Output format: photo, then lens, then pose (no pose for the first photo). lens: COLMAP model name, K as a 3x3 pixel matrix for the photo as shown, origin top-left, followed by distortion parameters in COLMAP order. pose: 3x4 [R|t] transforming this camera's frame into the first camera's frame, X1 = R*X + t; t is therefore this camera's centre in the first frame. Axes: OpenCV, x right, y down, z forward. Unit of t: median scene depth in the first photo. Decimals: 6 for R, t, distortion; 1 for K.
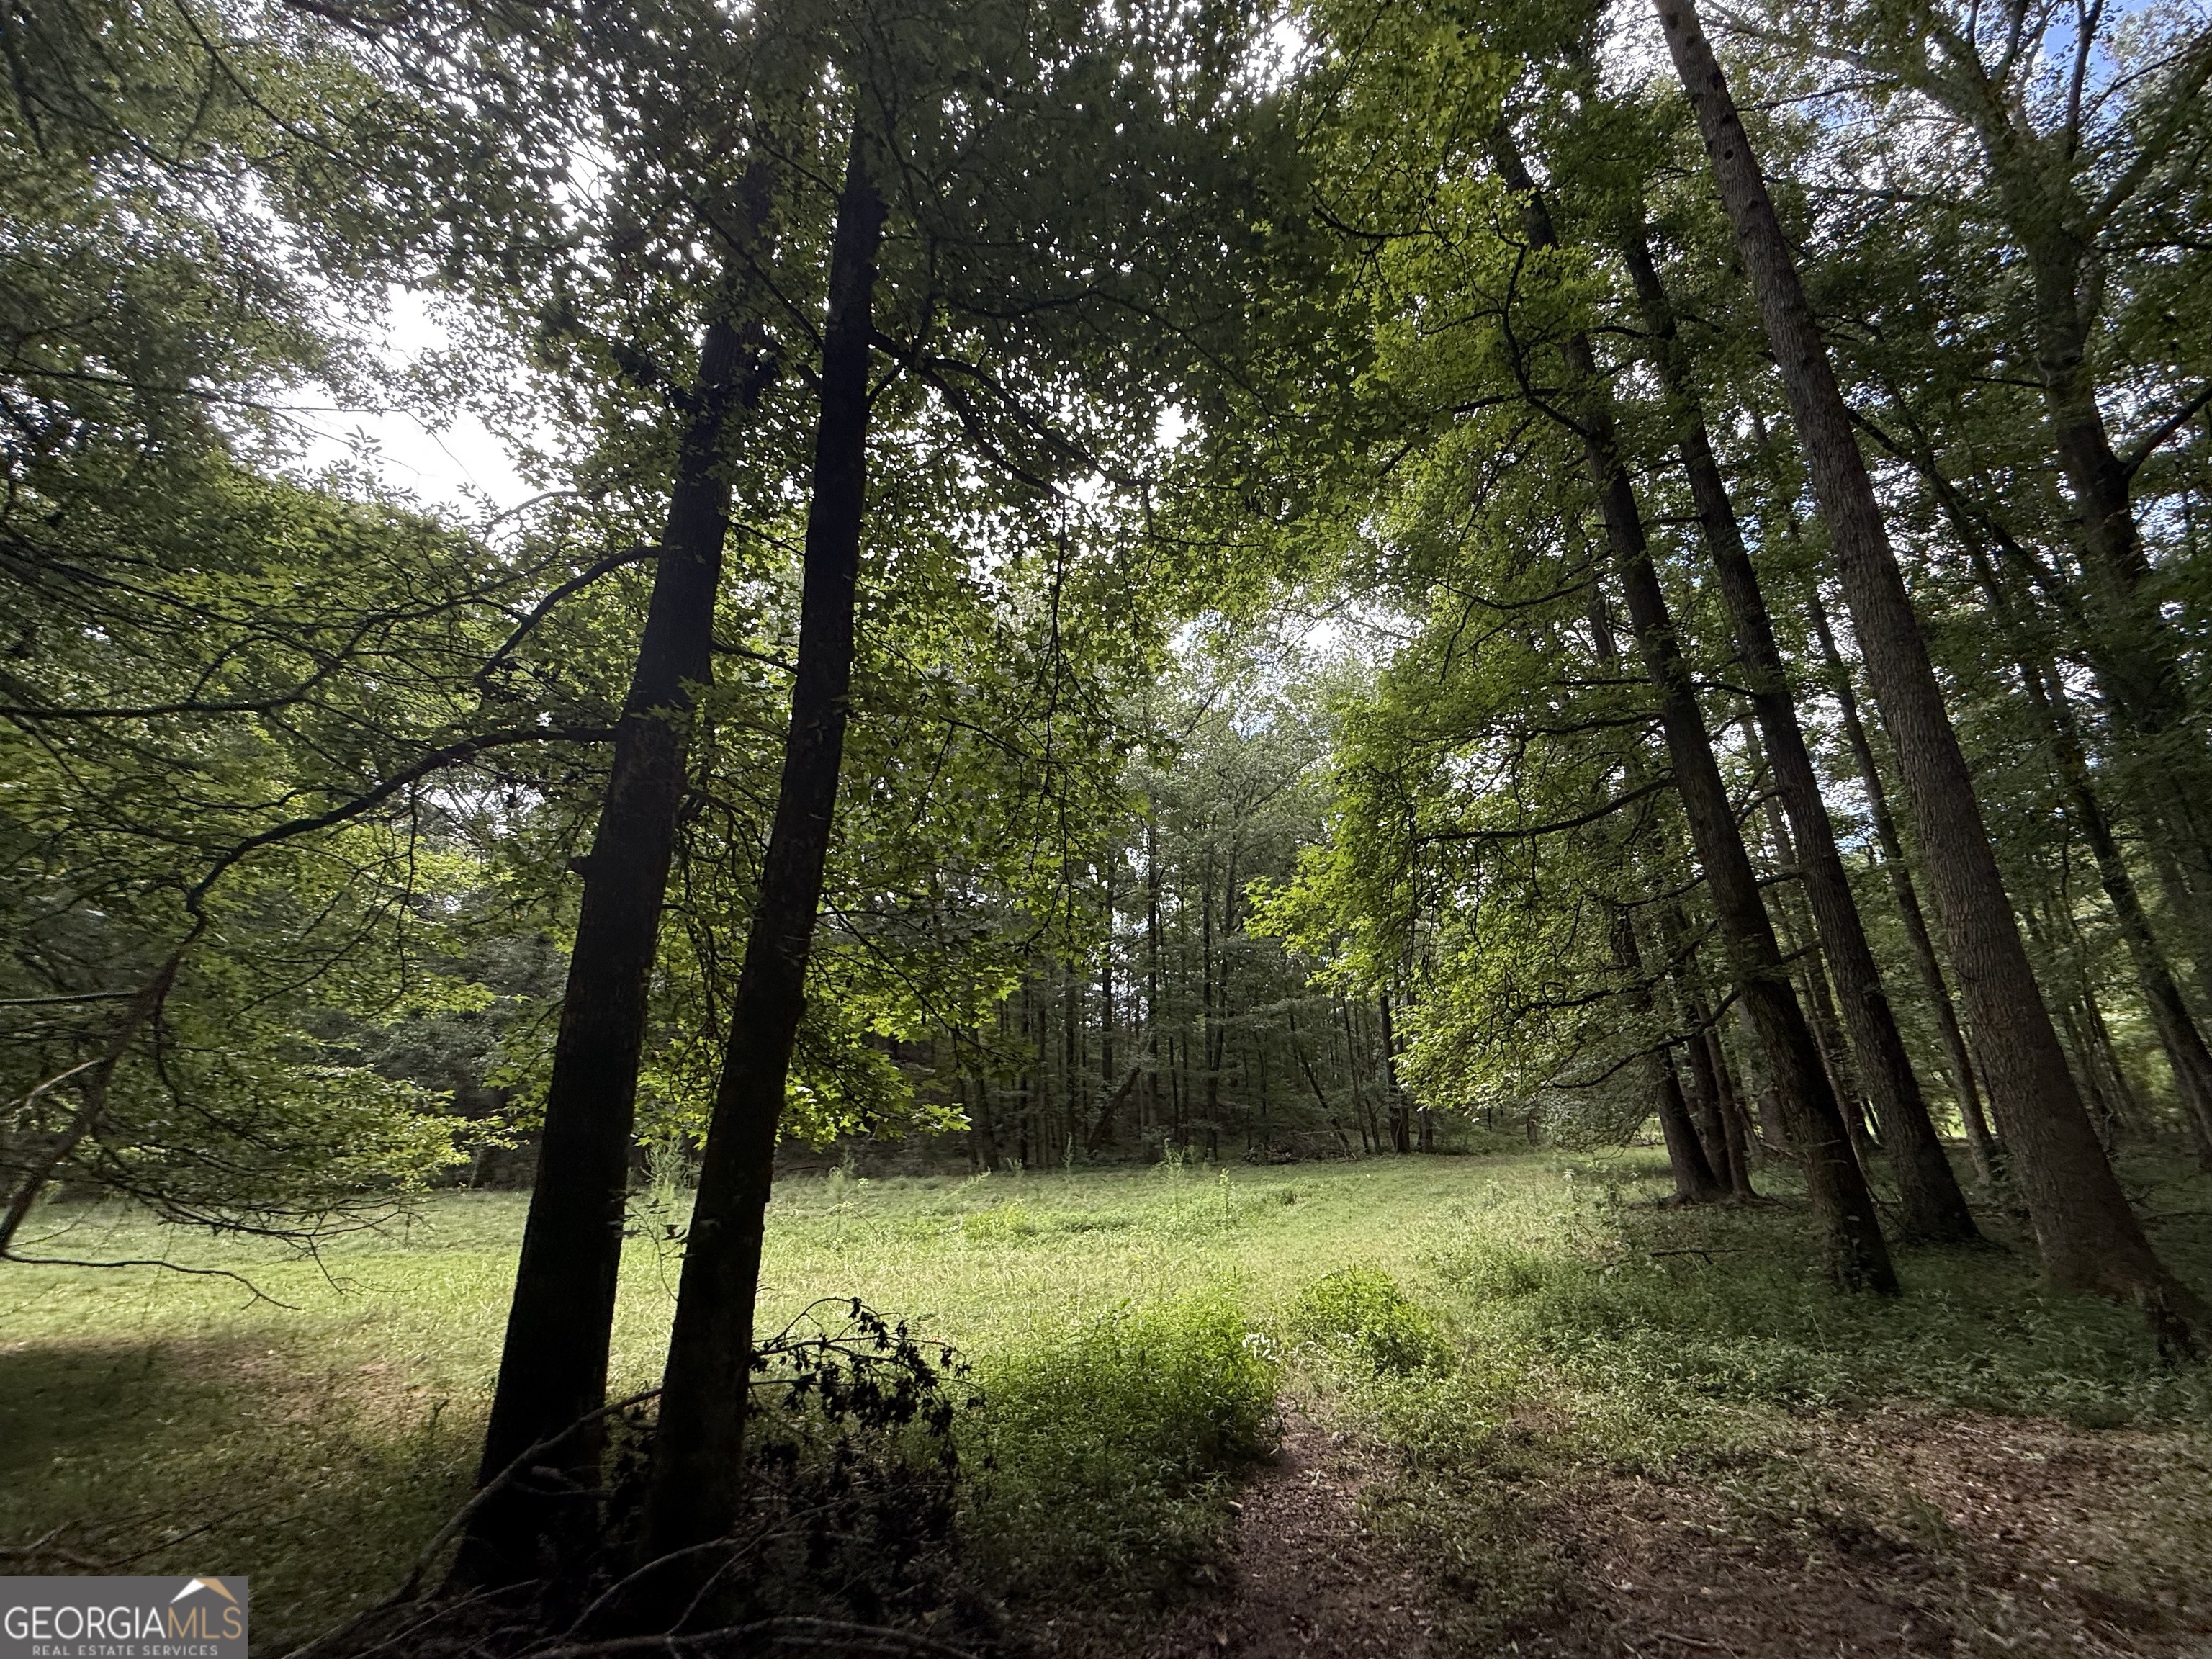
lens RADIAL K [[862.9, 0, 1106.0], [0, 862.9, 829.5], [0, 0, 1]] dist [0.013480, -0.010159]
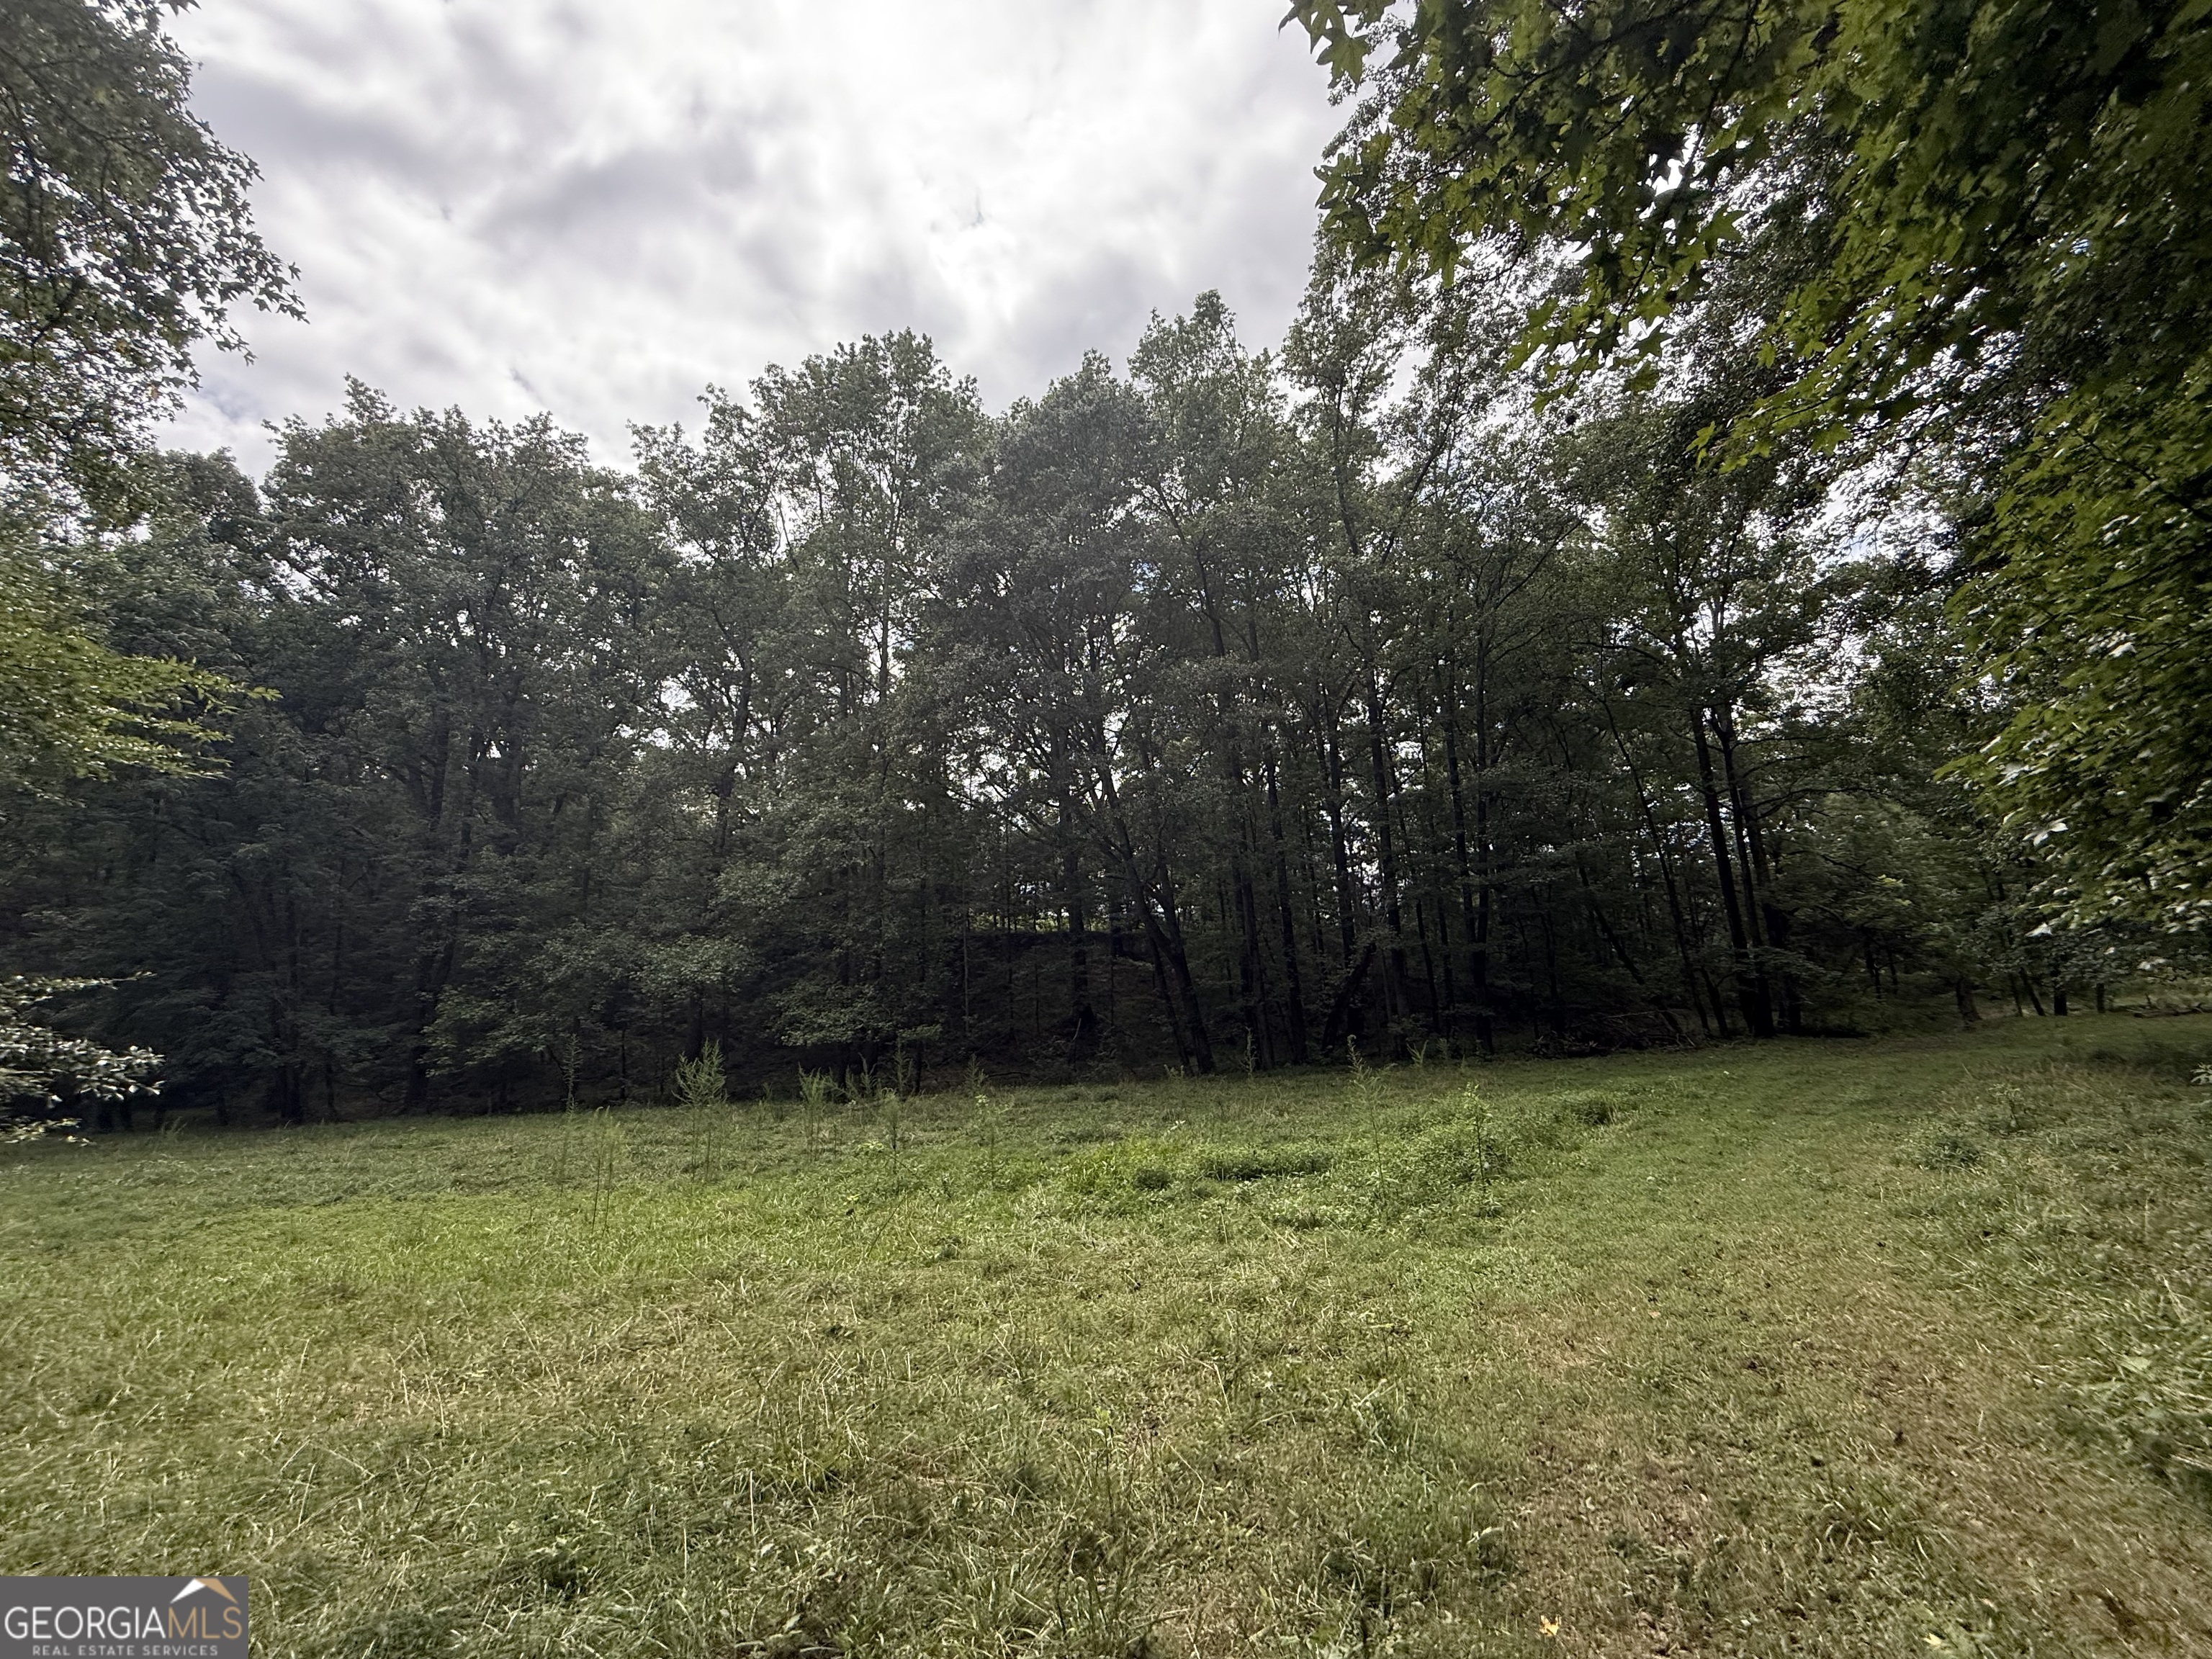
lens RADIAL K [[886.2, 0, 1106.0], [0, 886.2, 829.5], [0, 0, 1]] dist [-0.002617, -0.000162]
pose [[0.956263, -0.096950, -0.275976, 0.036150], [0.128307, 0.986891, 0.097893, 0.061048], [0.262867, -0.129021, 0.956166, 0.174294]]
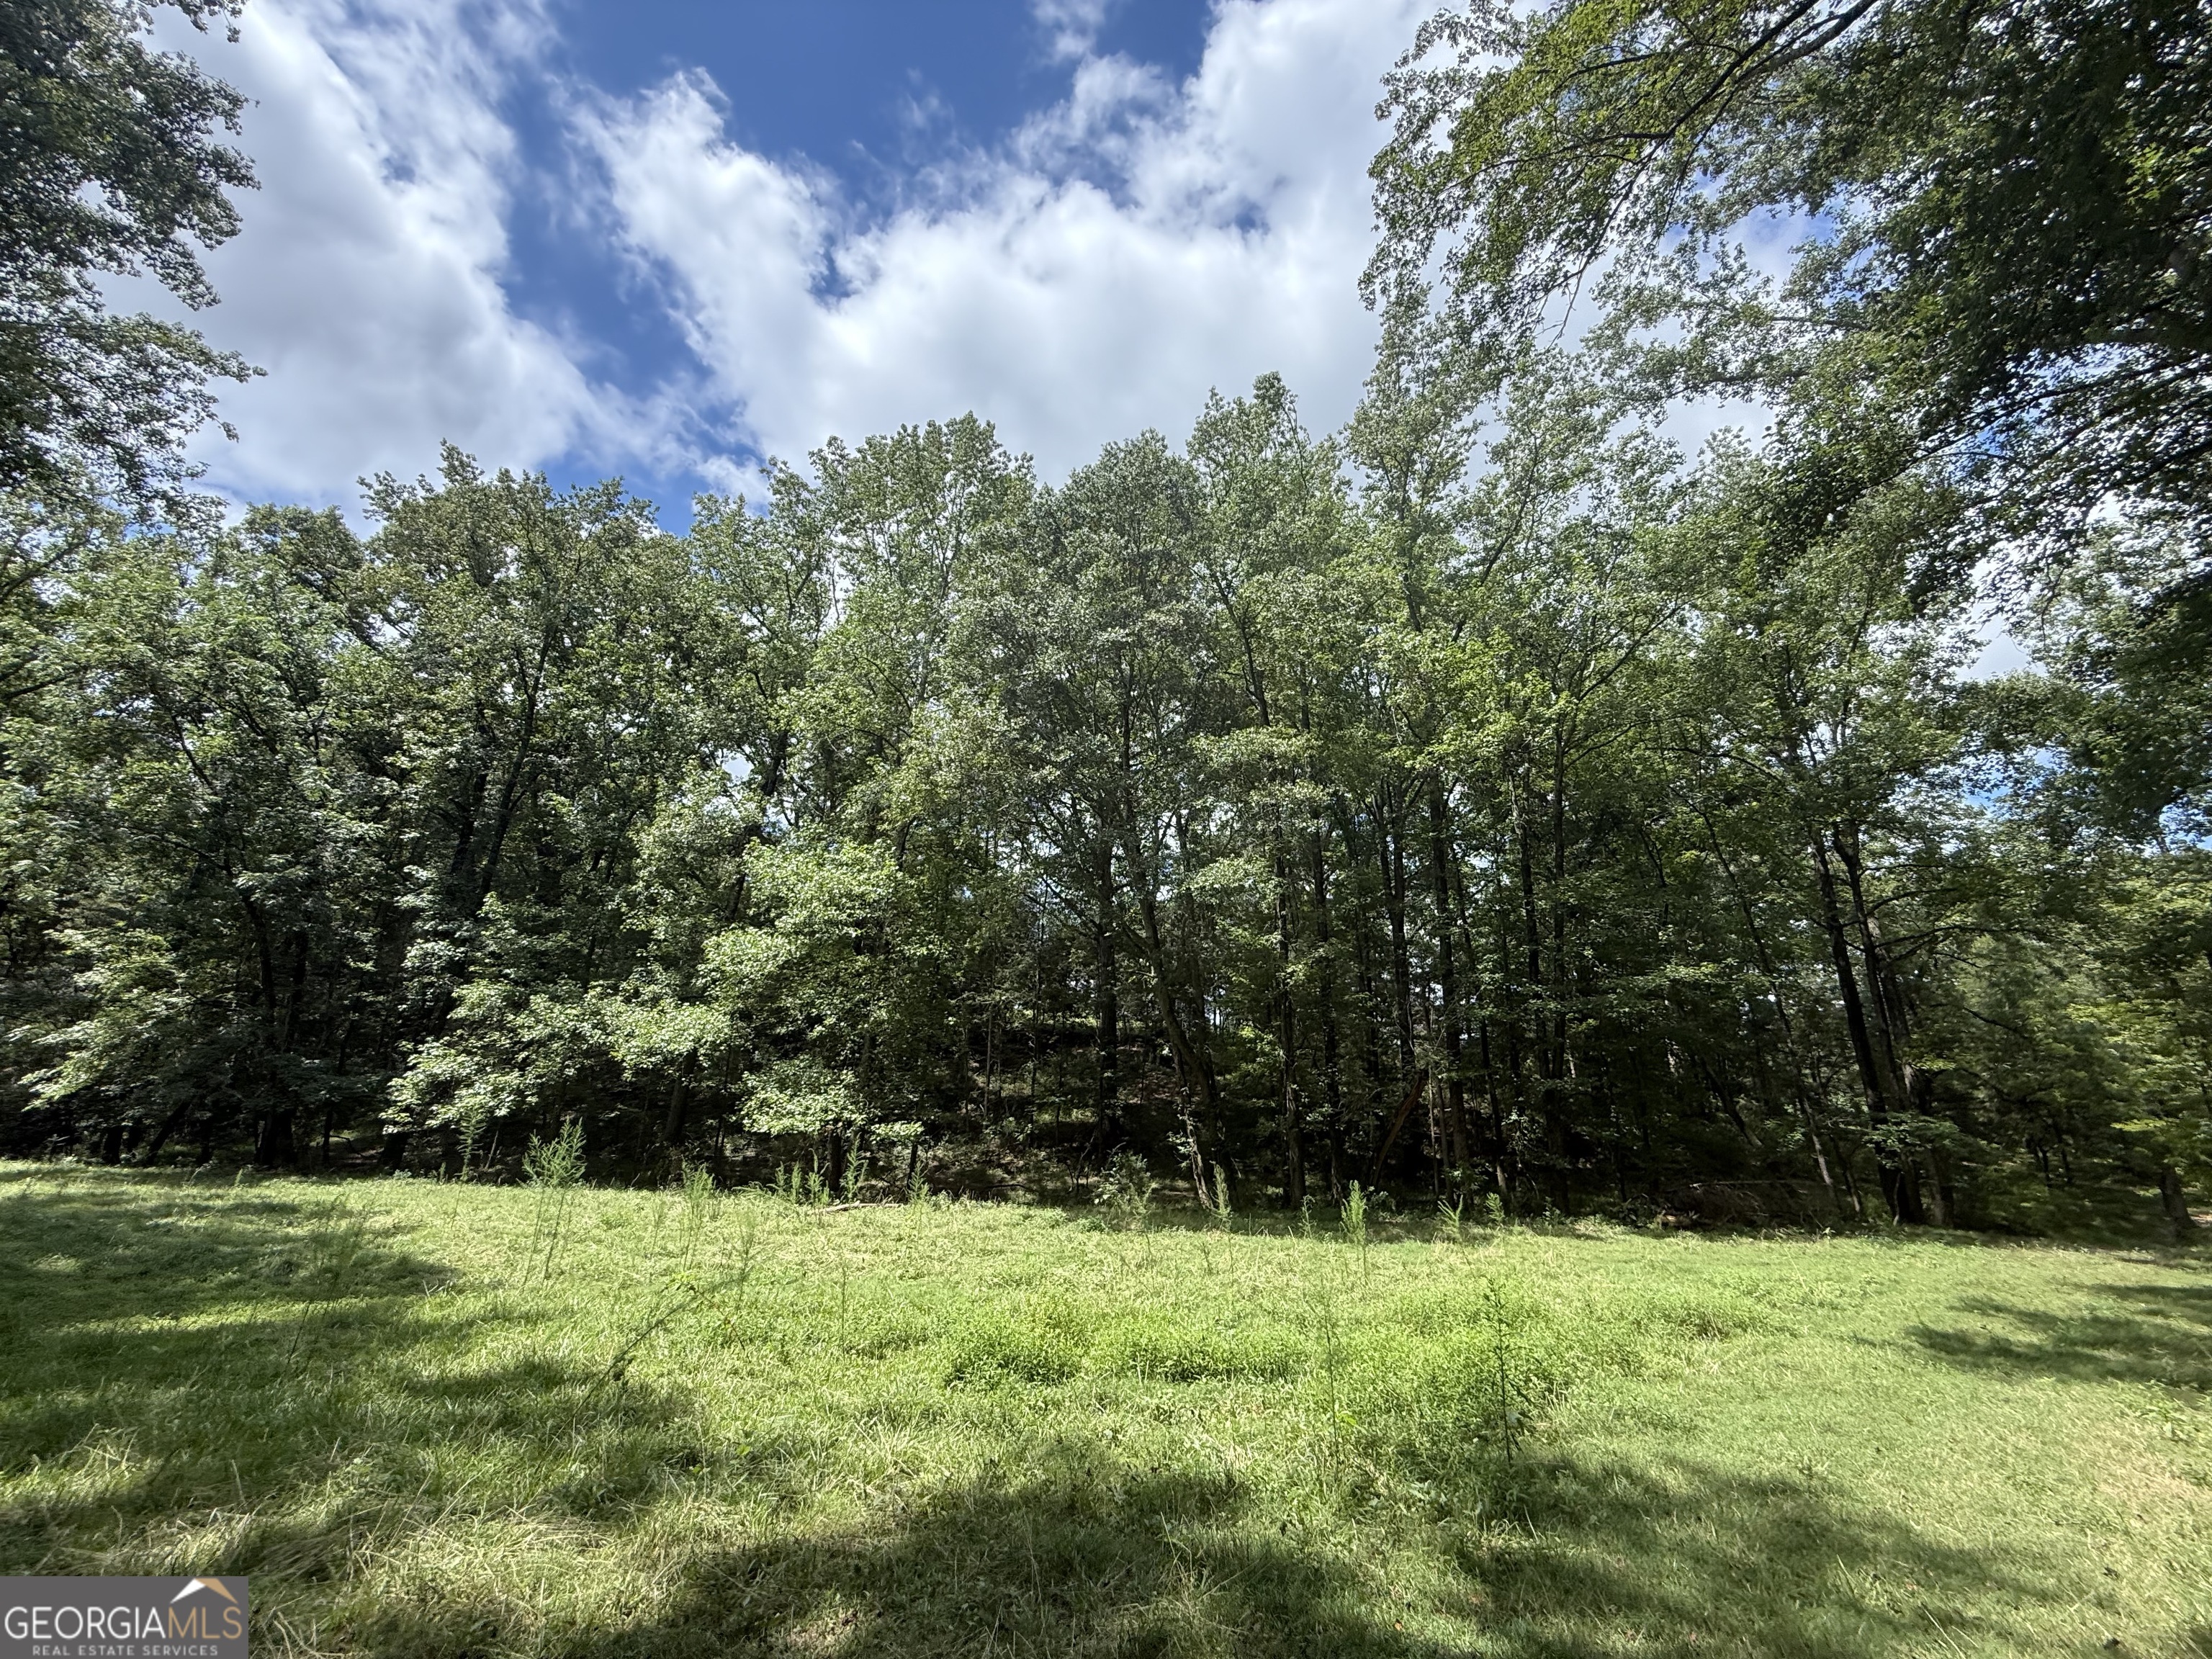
lens RADIAL K [[862.9, 0, 1106.0], [0, 862.9, 829.5], [0, 0, 1]] dist [0.013480, -0.010159]
pose [[0.933077, -0.076667, -0.351411, 0.050285], [0.070232, 0.997048, -0.031043, 0.081778], [0.352753, 0.004285, 0.935707, 0.245290]]
